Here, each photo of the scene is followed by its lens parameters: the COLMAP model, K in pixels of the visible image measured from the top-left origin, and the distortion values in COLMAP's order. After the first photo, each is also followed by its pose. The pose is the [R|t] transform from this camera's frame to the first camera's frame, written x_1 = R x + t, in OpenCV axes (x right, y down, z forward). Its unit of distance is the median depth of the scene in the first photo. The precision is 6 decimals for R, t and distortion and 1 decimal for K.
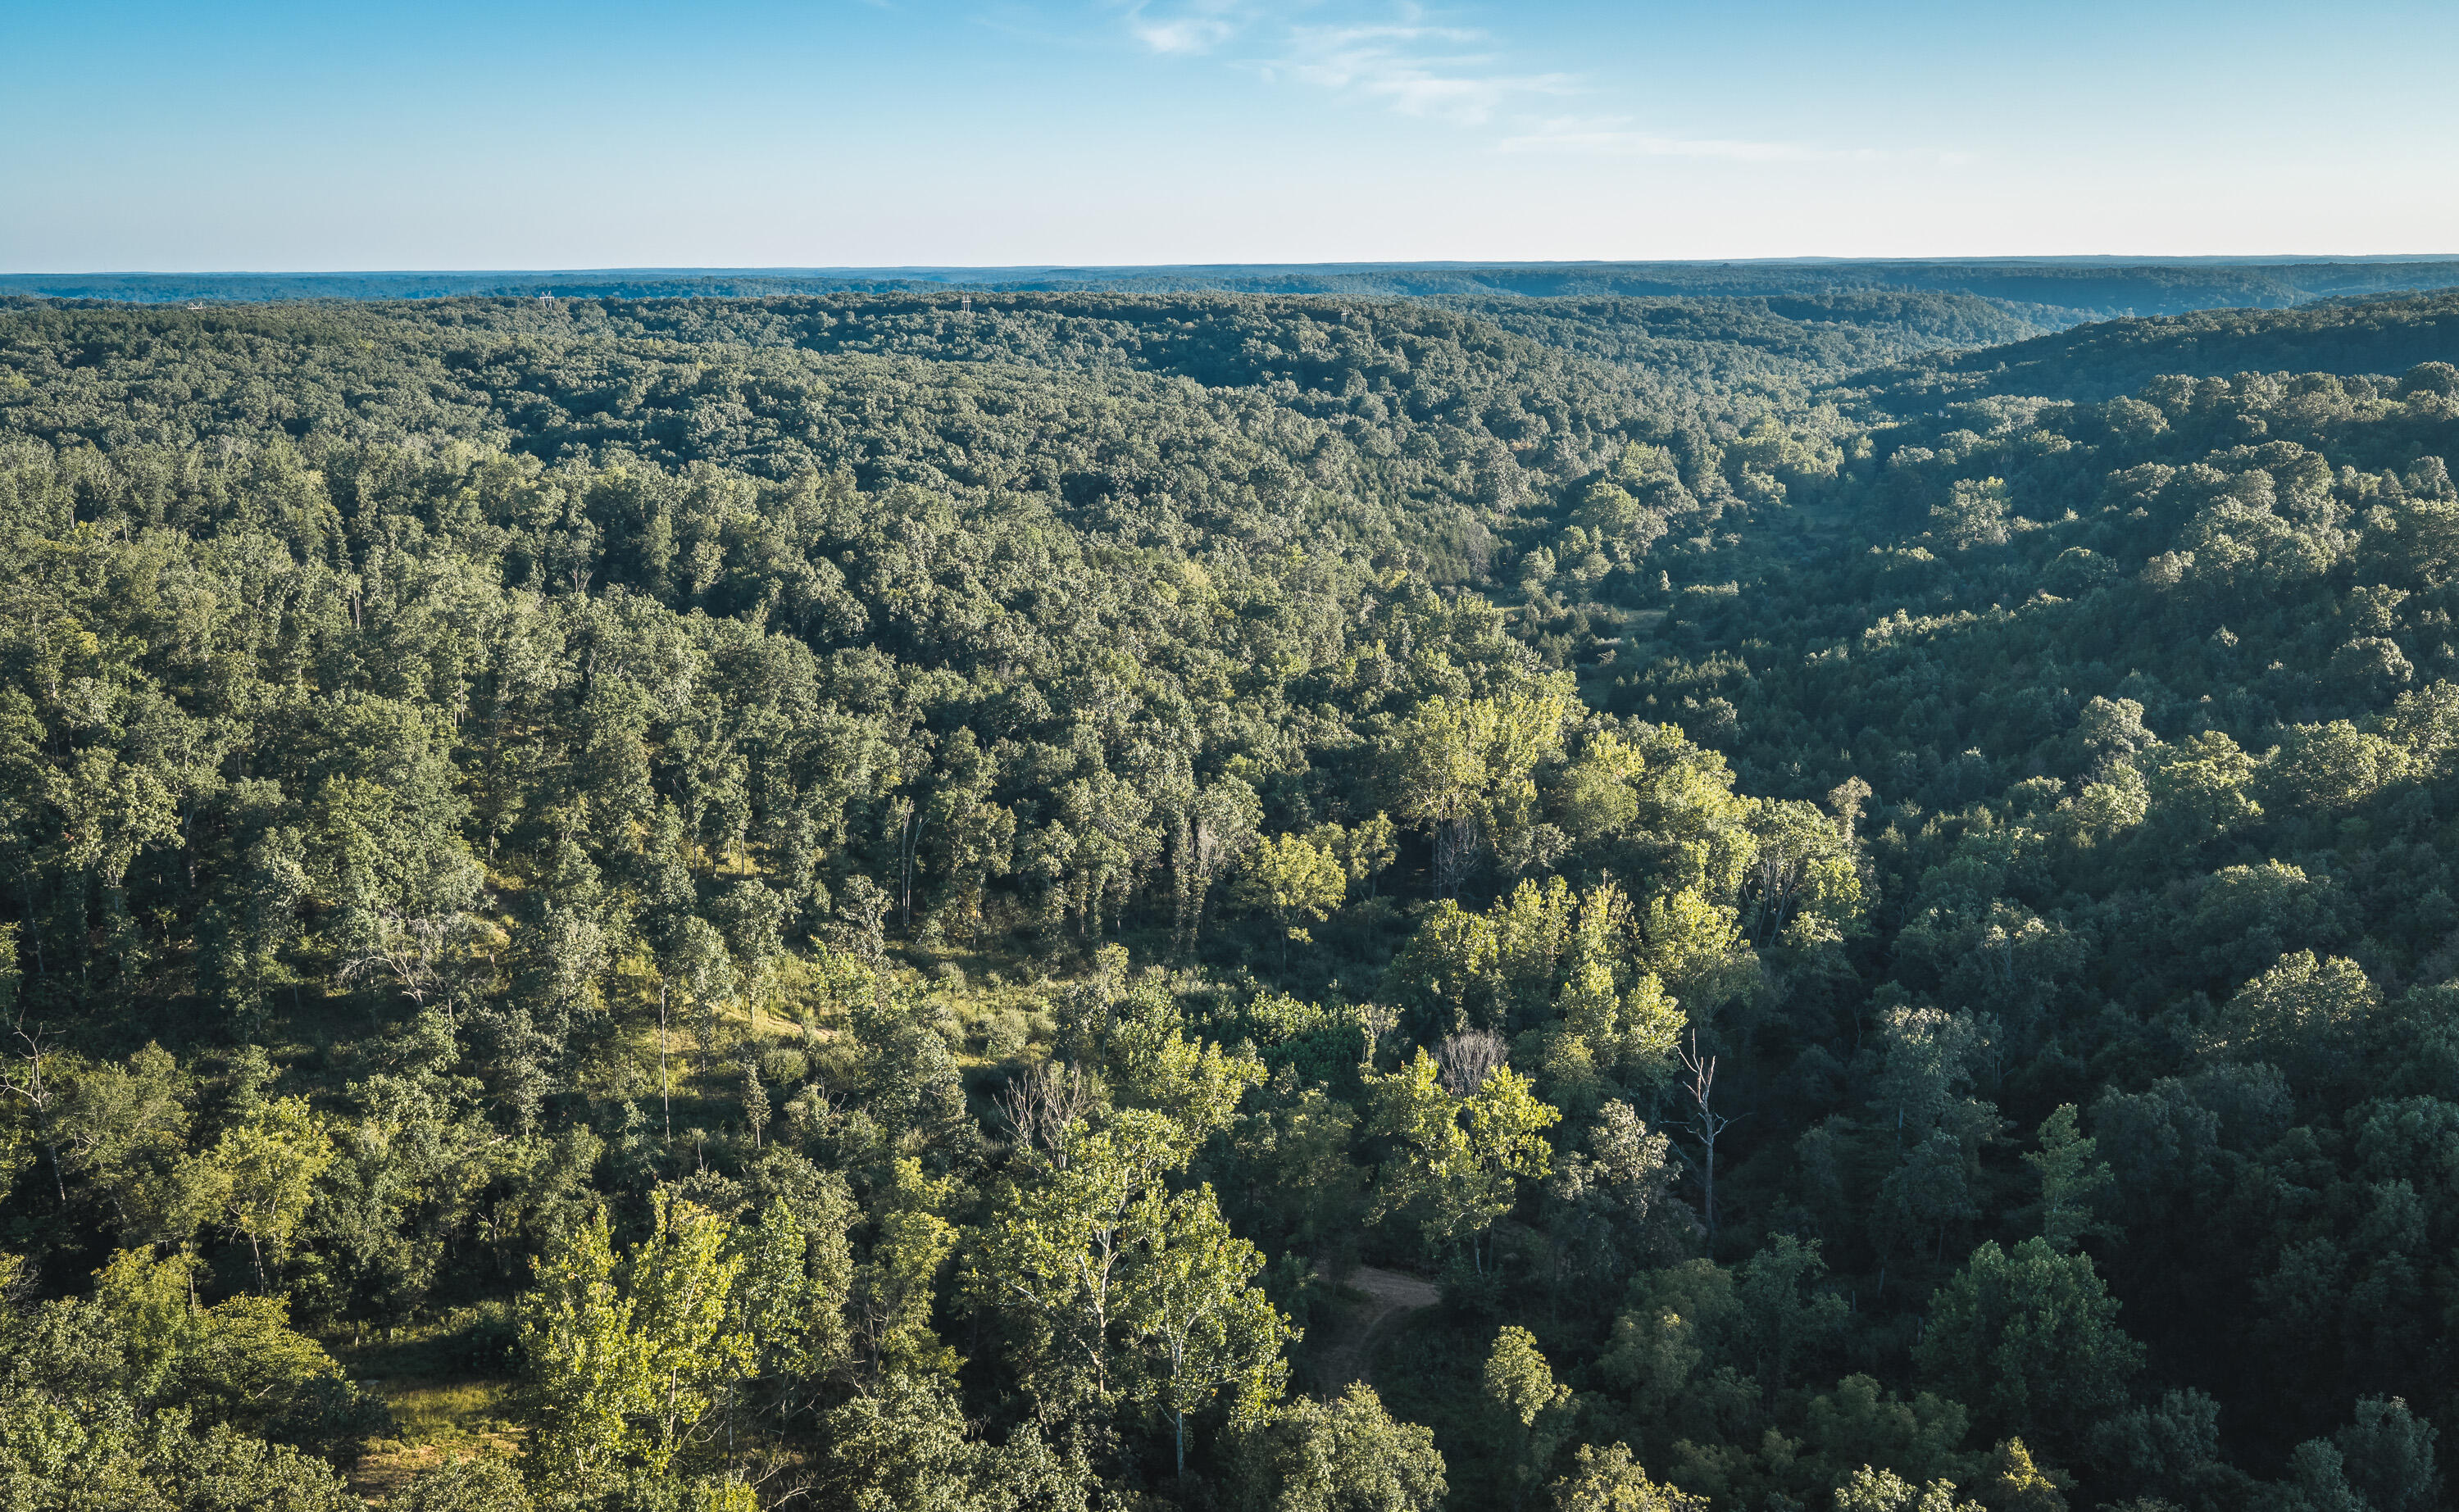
lens RADIAL K [[2114.4, 0, 1226.0], [0, 2114.4, 794.0], [0, 0, 1]] dist [0.017186, -0.019587]
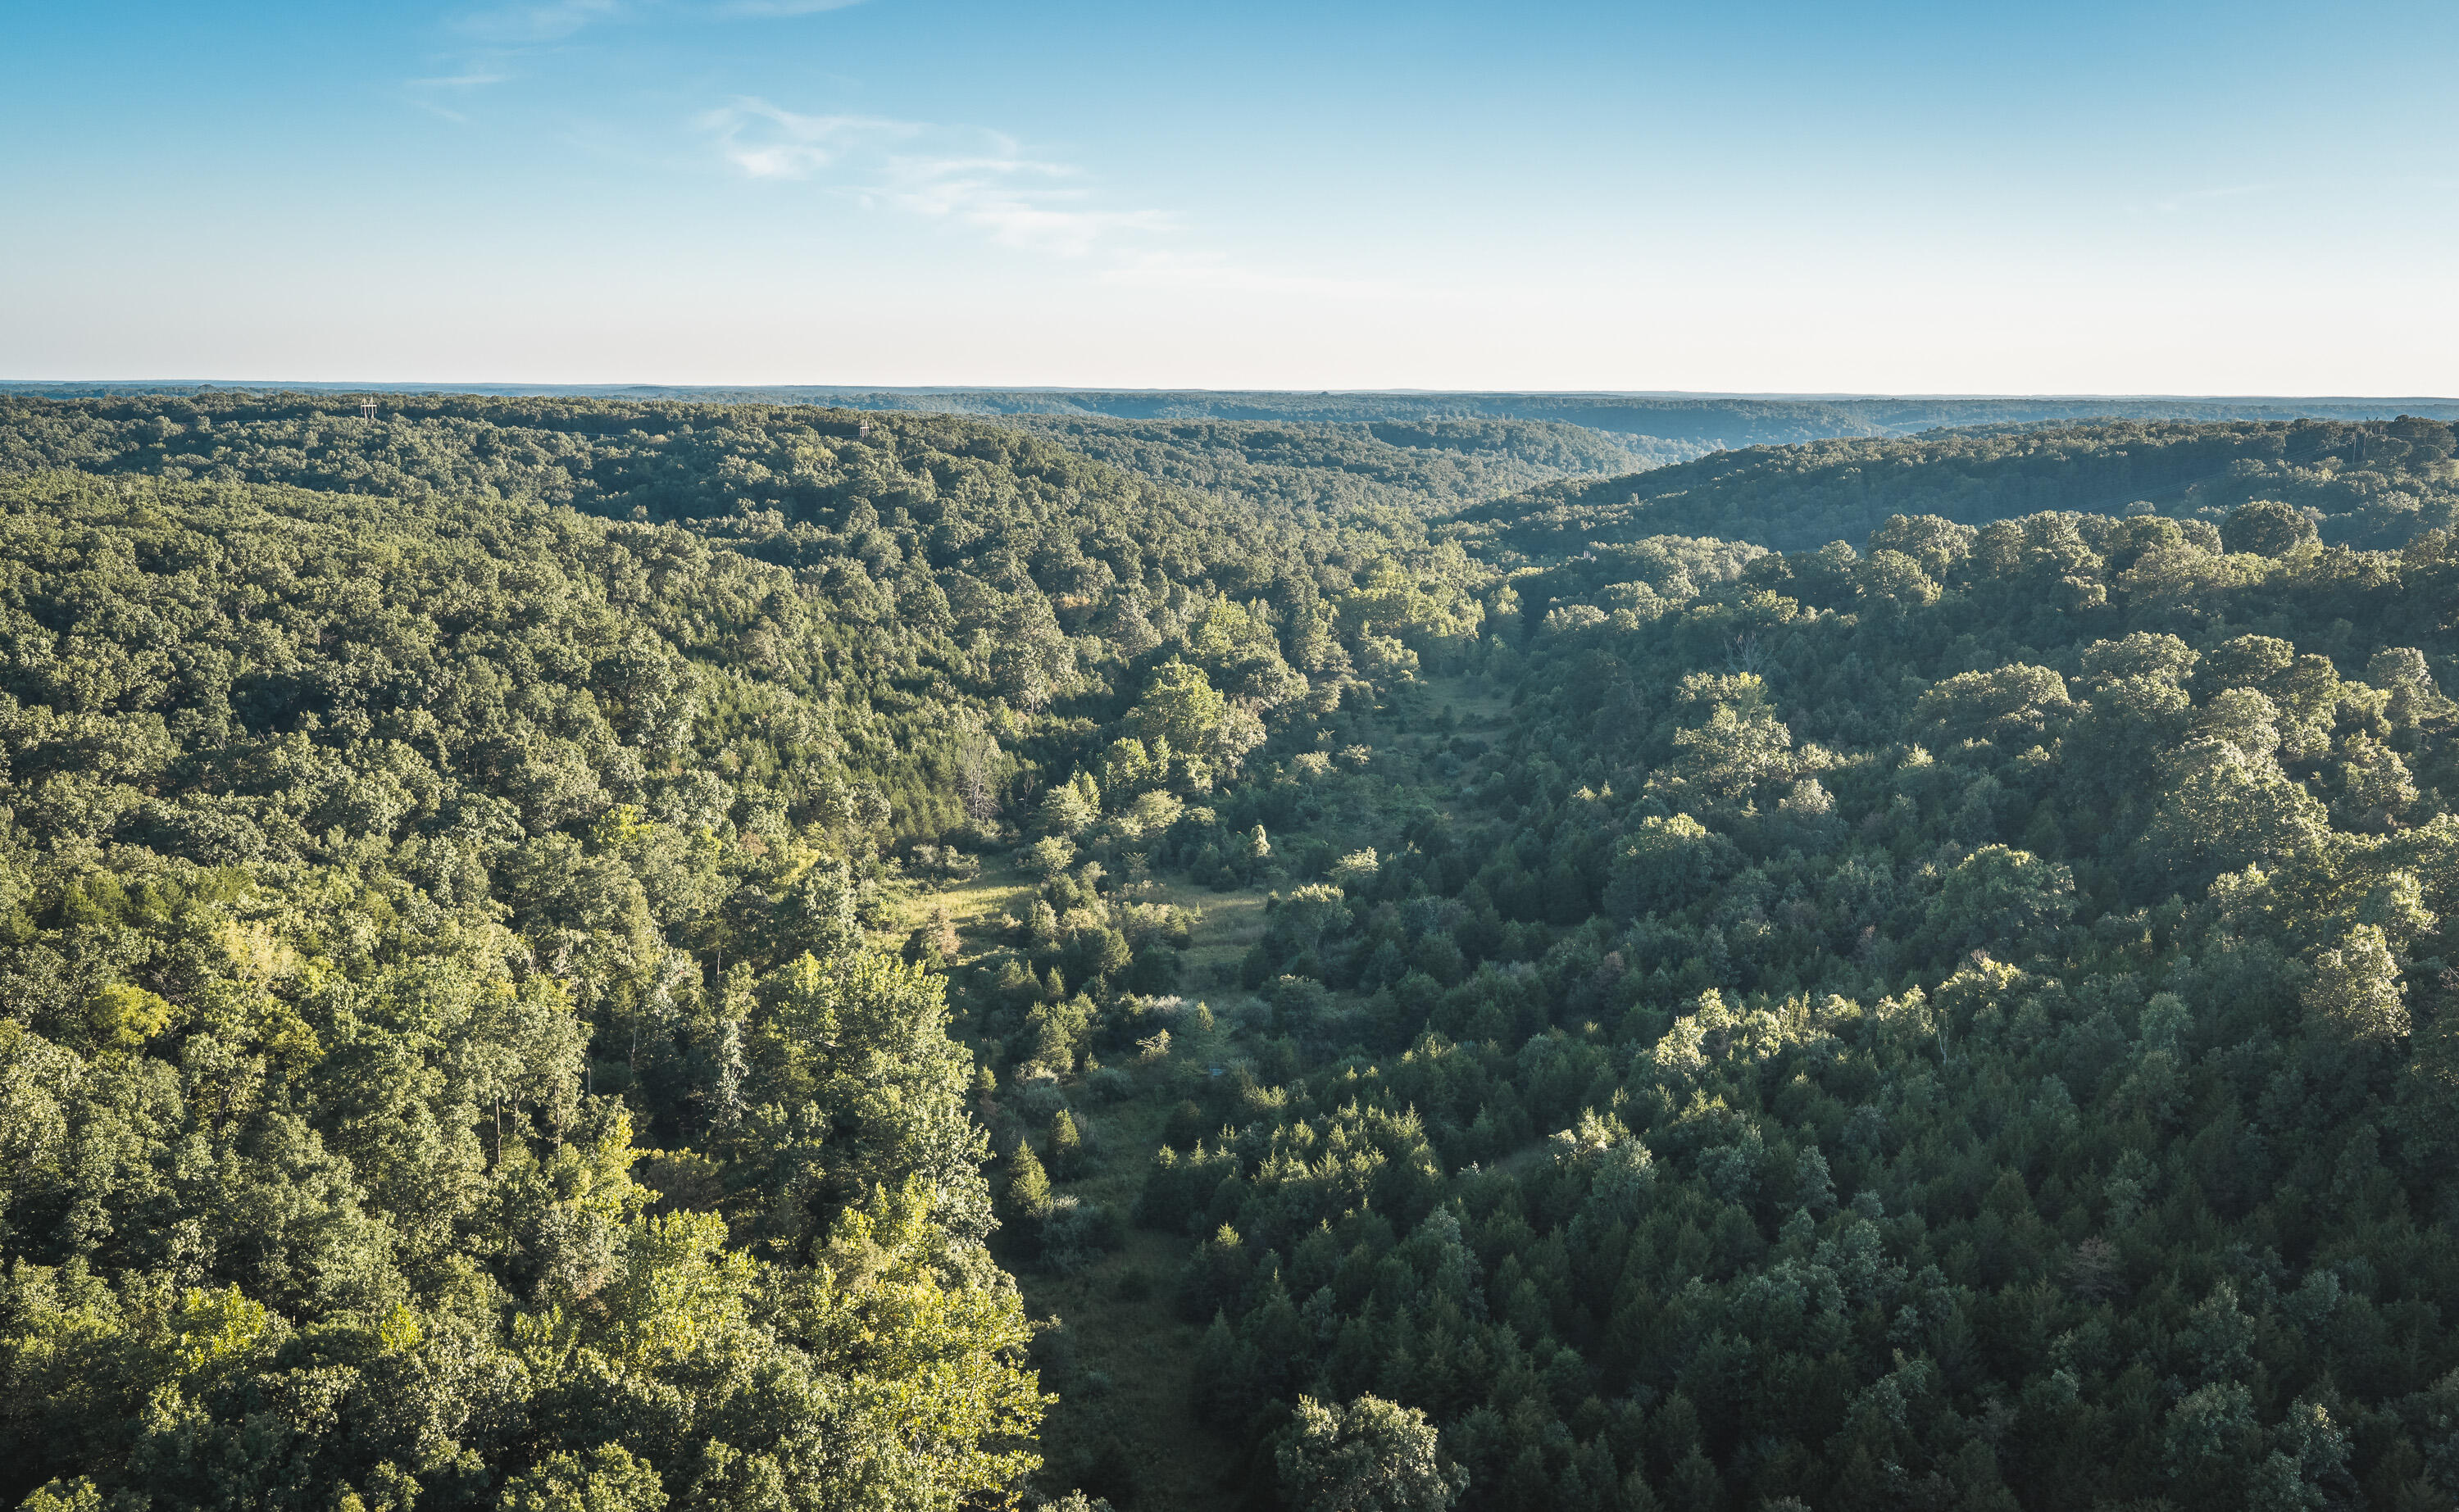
lens RADIAL K [[2107.5, 0, 1232.7], [0, 2107.5, 837.2], [0, 0, 1]] dist [0.029259, -0.056932]
pose [[0.983194, -0.022330, 0.181191, 0.052558], [0.029003, 0.998992, -0.034263, -0.049421], [-0.180243, 0.038942, 0.982851, 0.237081]]
